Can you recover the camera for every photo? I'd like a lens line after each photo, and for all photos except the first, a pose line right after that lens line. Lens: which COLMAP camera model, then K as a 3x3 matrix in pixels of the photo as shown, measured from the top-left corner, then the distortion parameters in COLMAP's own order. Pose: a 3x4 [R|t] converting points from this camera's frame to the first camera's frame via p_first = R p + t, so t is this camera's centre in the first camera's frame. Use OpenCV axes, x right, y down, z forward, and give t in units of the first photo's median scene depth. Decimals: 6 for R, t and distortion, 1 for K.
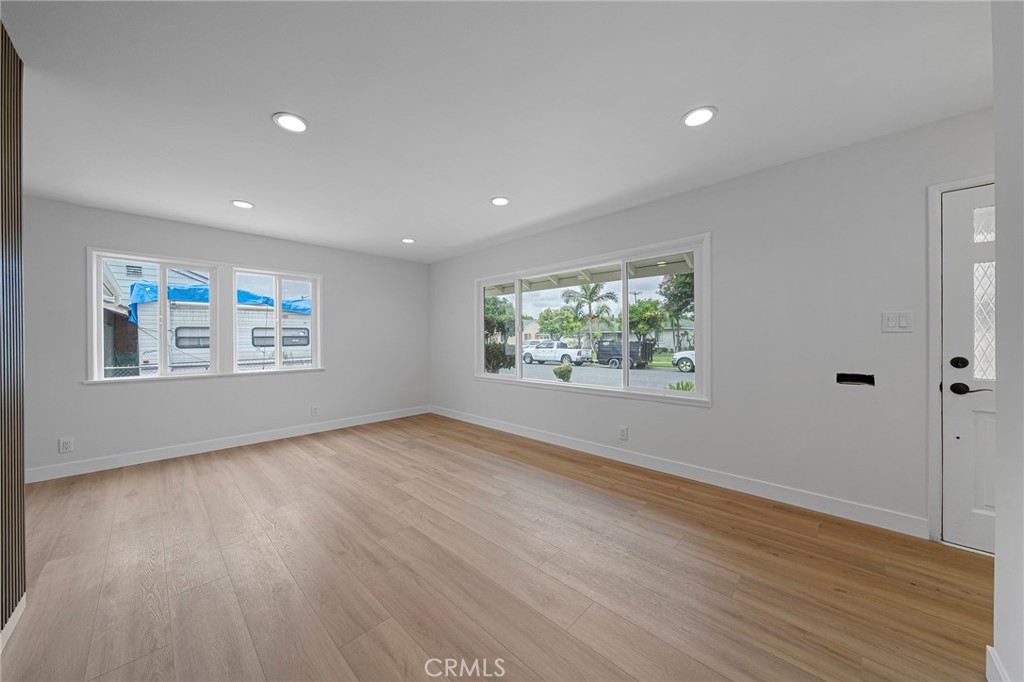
lens RADIAL K [[350.4, 0, 509.0], [0, 350.4, 340.4], [0, 0, 1]] dist [-0.000660, -0.000125]
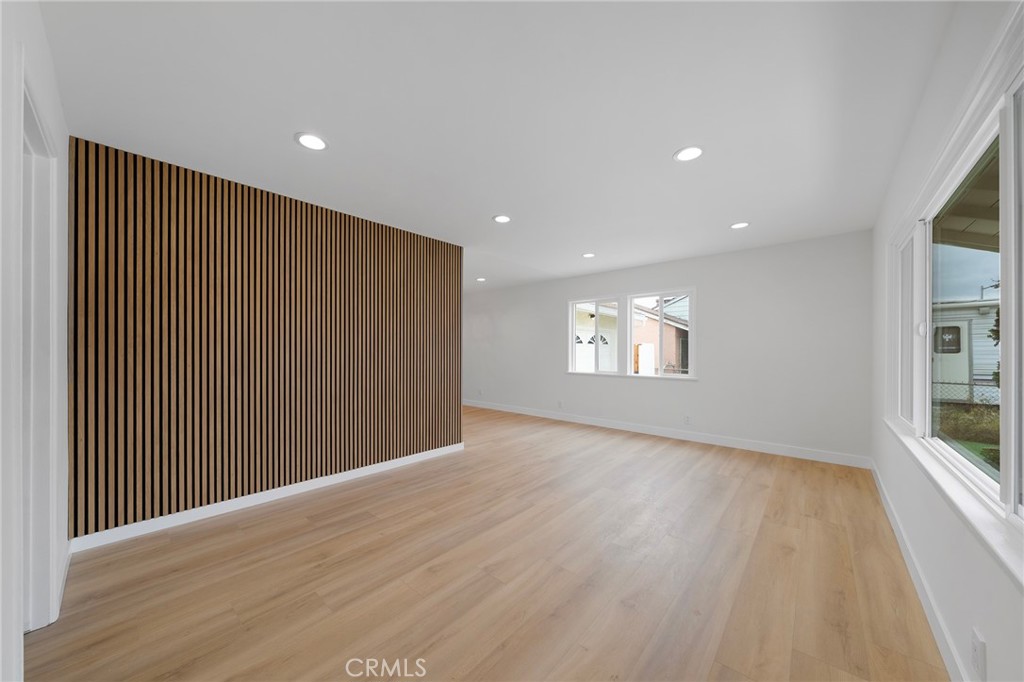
lens RADIAL K [[352.3, 0, 505.3], [0, 352.3, 350.7], [0, 0, 1]] dist [0.000002, -0.000001]
pose [[0.039303, 0.007039, -0.999203, 0.653294], [-0.005047, 0.999964, 0.006845, -0.007319], [0.999215, 0.004774, 0.039337, 0.592919]]
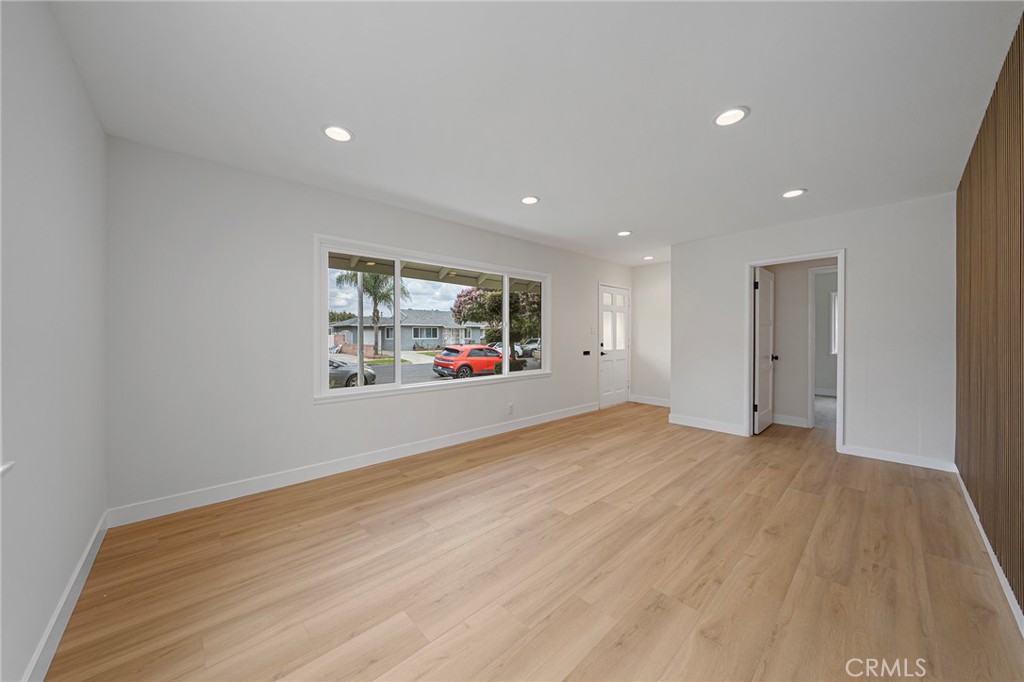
lens RADIAL K [[354.7, 0, 509.3], [0, 354.7, 336.7], [0, 0, 1]] dist [-0.000108, -0.000005]
pose [[0.052050, 0.004828, 0.998633, -1.035957], [0.001798, 0.999986, -0.004928, 0.005624], [-0.998643, 0.002052, 0.052041, 0.984782]]
